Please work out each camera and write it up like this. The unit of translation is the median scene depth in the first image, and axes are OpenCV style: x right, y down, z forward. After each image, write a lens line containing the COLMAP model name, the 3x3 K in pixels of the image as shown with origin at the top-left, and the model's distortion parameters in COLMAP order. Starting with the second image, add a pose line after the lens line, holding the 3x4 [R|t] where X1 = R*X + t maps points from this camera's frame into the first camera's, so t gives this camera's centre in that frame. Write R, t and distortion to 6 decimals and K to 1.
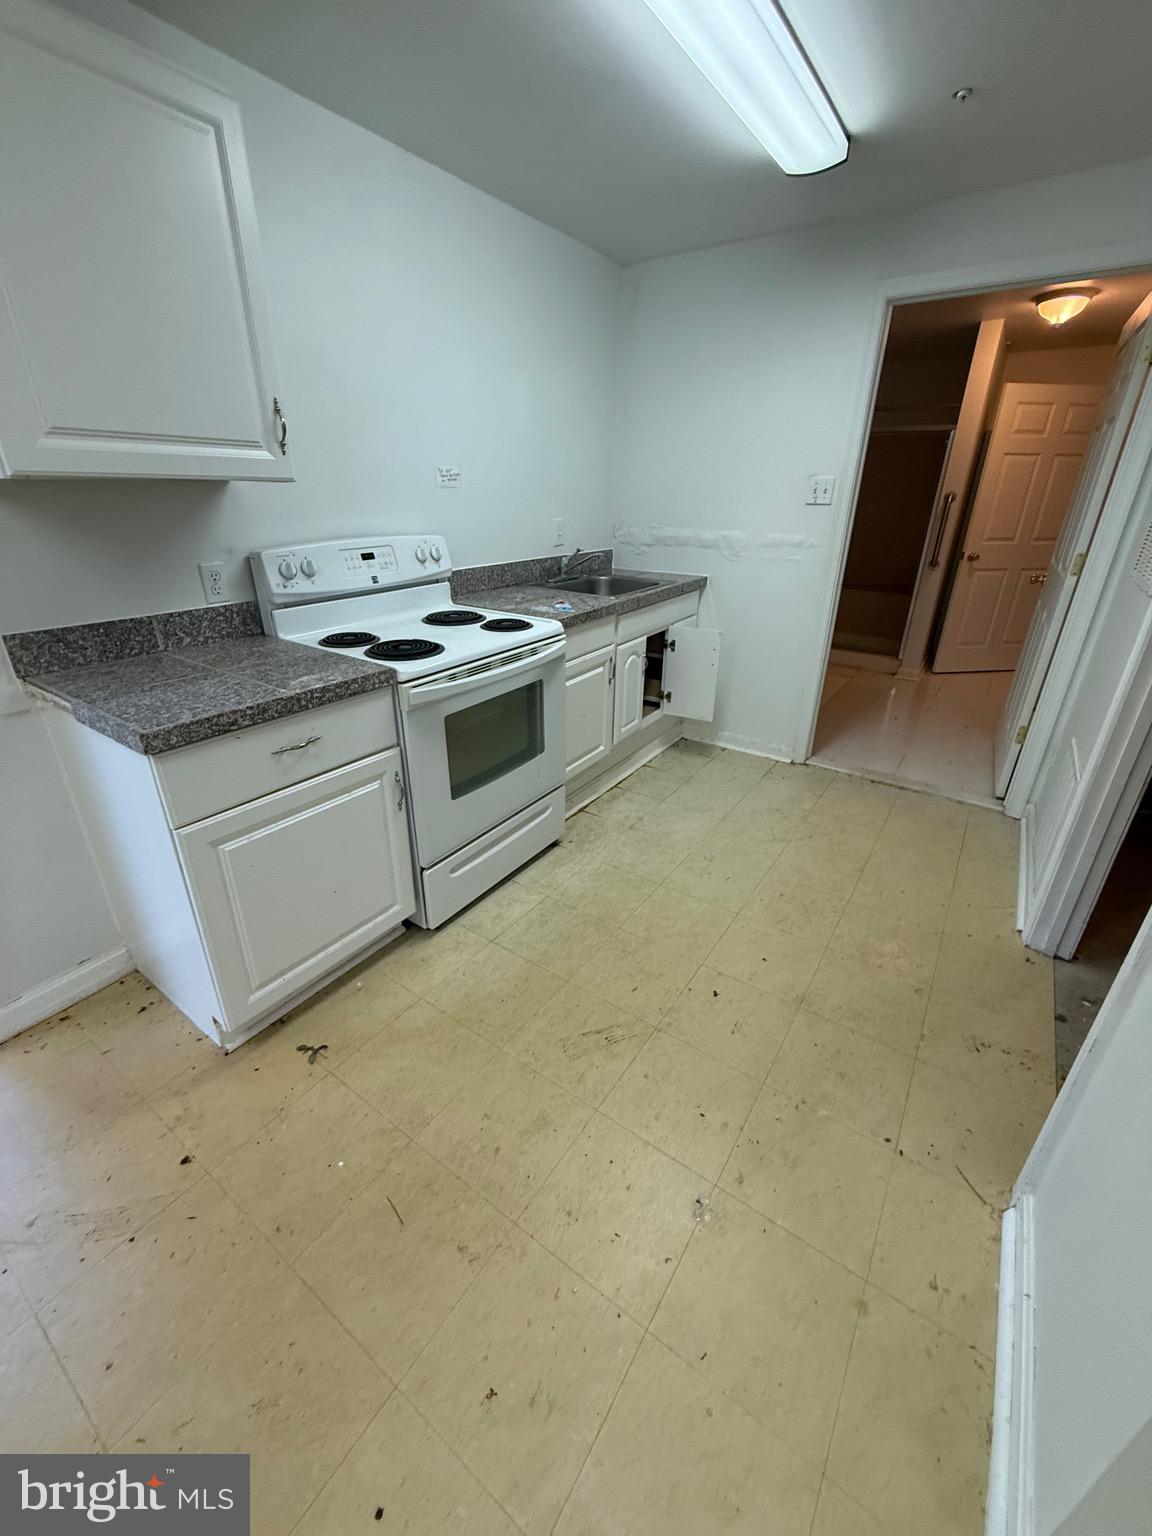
lens RADIAL K [[616.5, 0, 574.0], [0, 616.5, 762.4], [0, 0, 1]] dist [-0.000395, -0.000132]
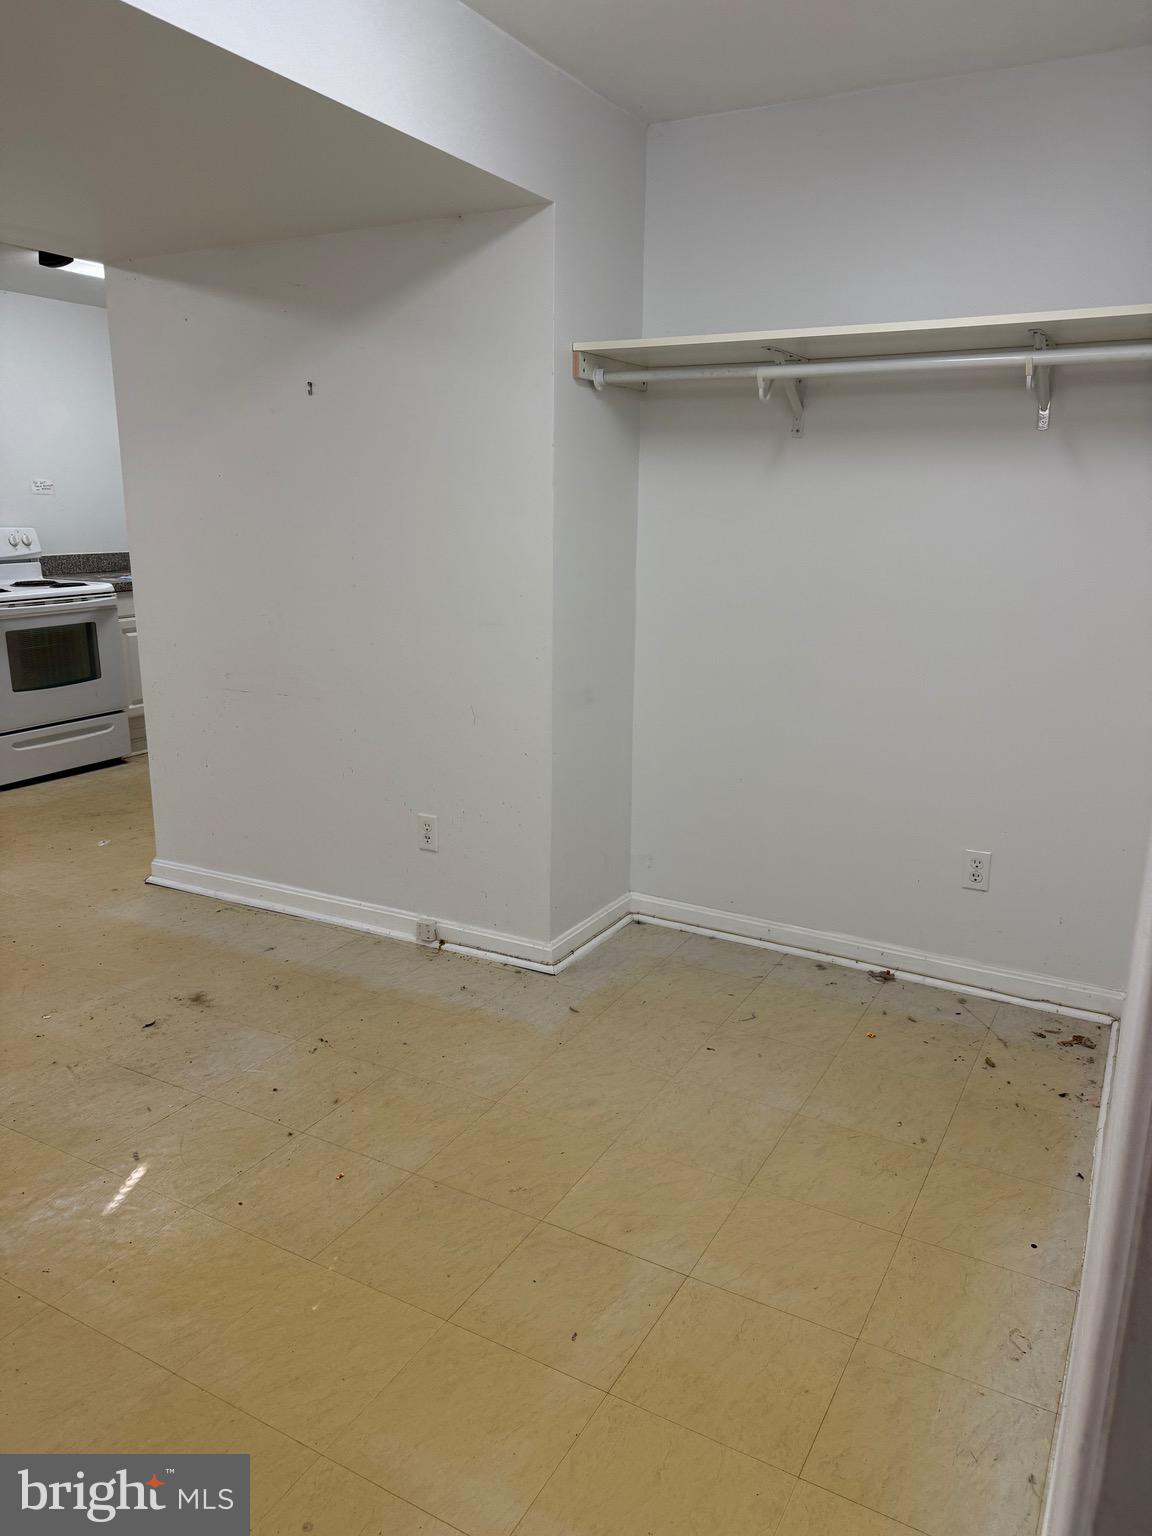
lens RADIAL K [[1083.2, 0, 576.3], [0, 1083.2, 769.7], [0, 0, 1]] dist [0.051863, 0.001609]
pose [[0.995966, -0.023778, 0.086527, 0.766047], [0.039237, 0.982587, -0.181614, 0.649867], [-0.080702, 0.184276, 0.979556, -1.386681]]
